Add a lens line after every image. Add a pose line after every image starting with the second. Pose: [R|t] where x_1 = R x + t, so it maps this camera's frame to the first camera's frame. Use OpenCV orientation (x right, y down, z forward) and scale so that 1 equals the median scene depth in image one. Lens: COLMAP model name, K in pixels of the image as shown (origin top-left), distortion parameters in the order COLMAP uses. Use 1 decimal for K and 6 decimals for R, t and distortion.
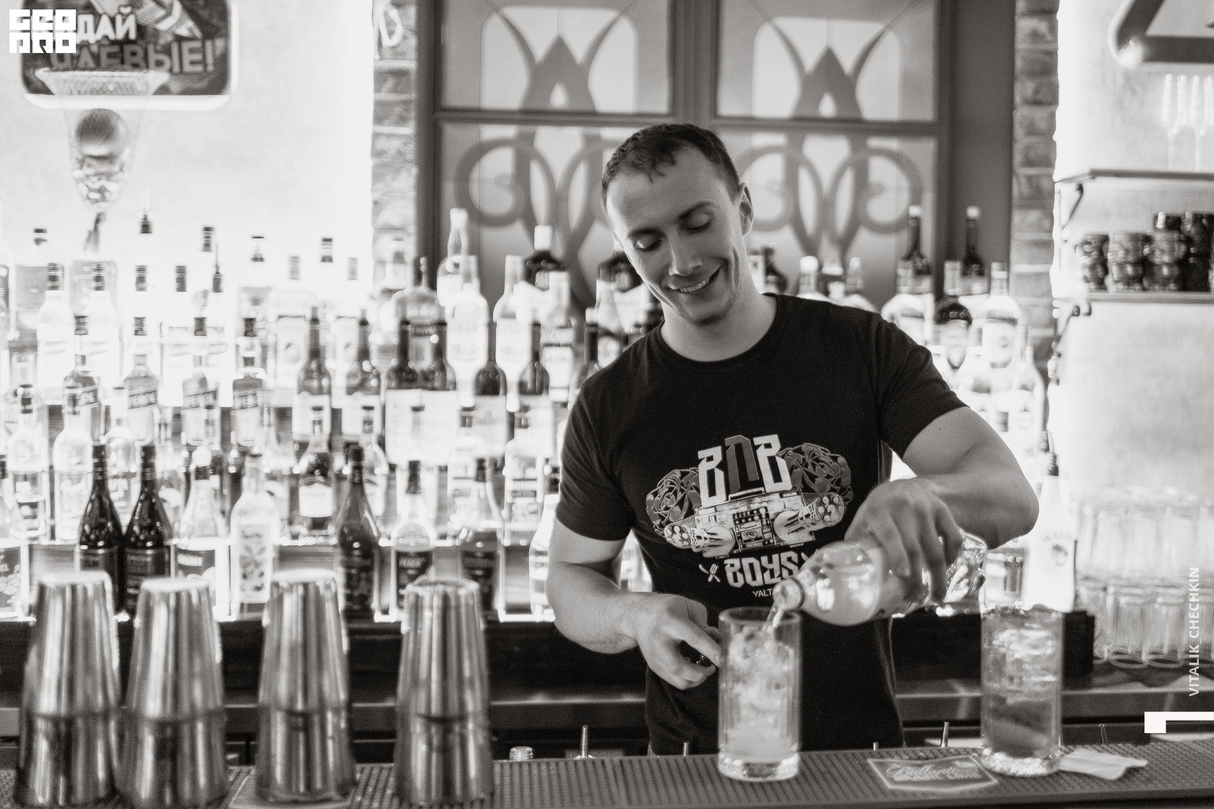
lens RADIAL K [[1369.2, 0, 635.4], [0, 1369.2, 354.0], [0, 0, 1]] dist [-0.026115, -0.024903]
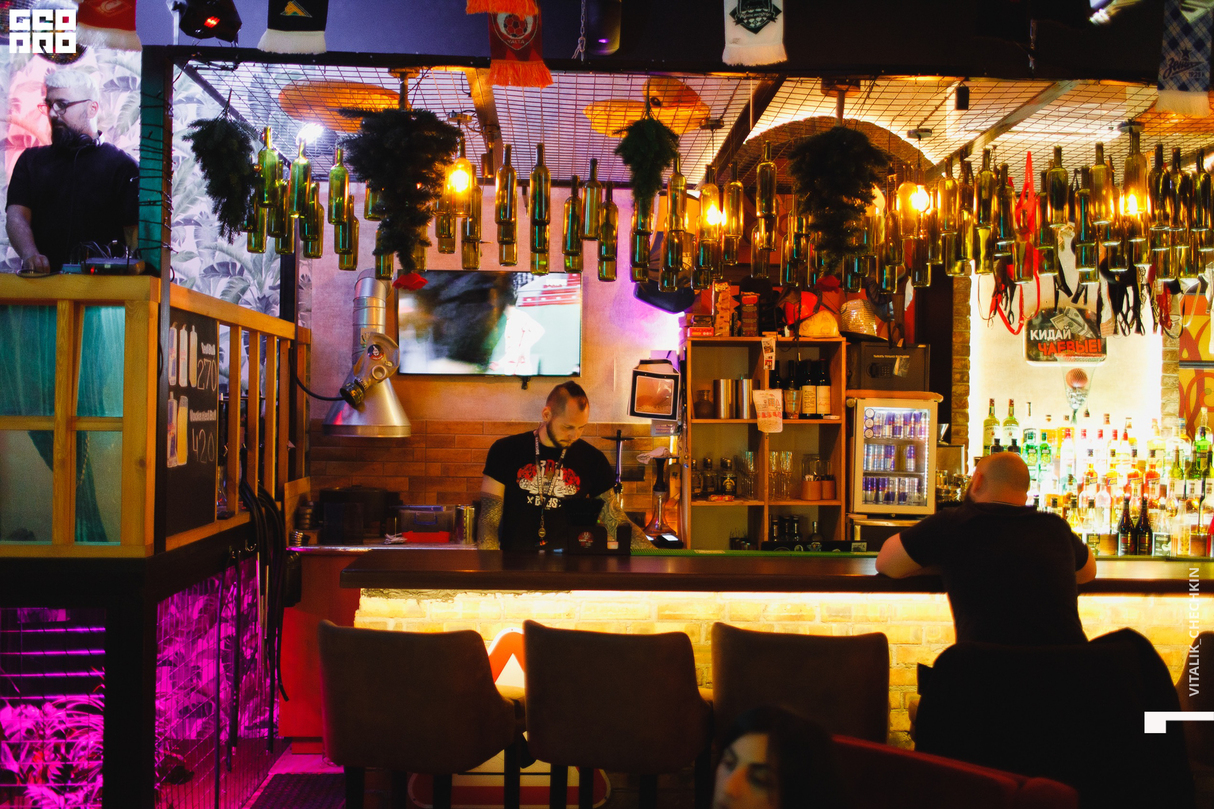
lens RADIAL K [[1155.9, 0, 607.0], [0, 1155.9, 404.5], [0, 0, 1]] dist [0.012600, 0.001375]
pose [[0.998540, 0.001103, -0.054015, -1.115954], [-0.005084, 0.997273, -0.073631, 0.051483], [0.053786, 0.073798, 0.995822, -1.177013]]
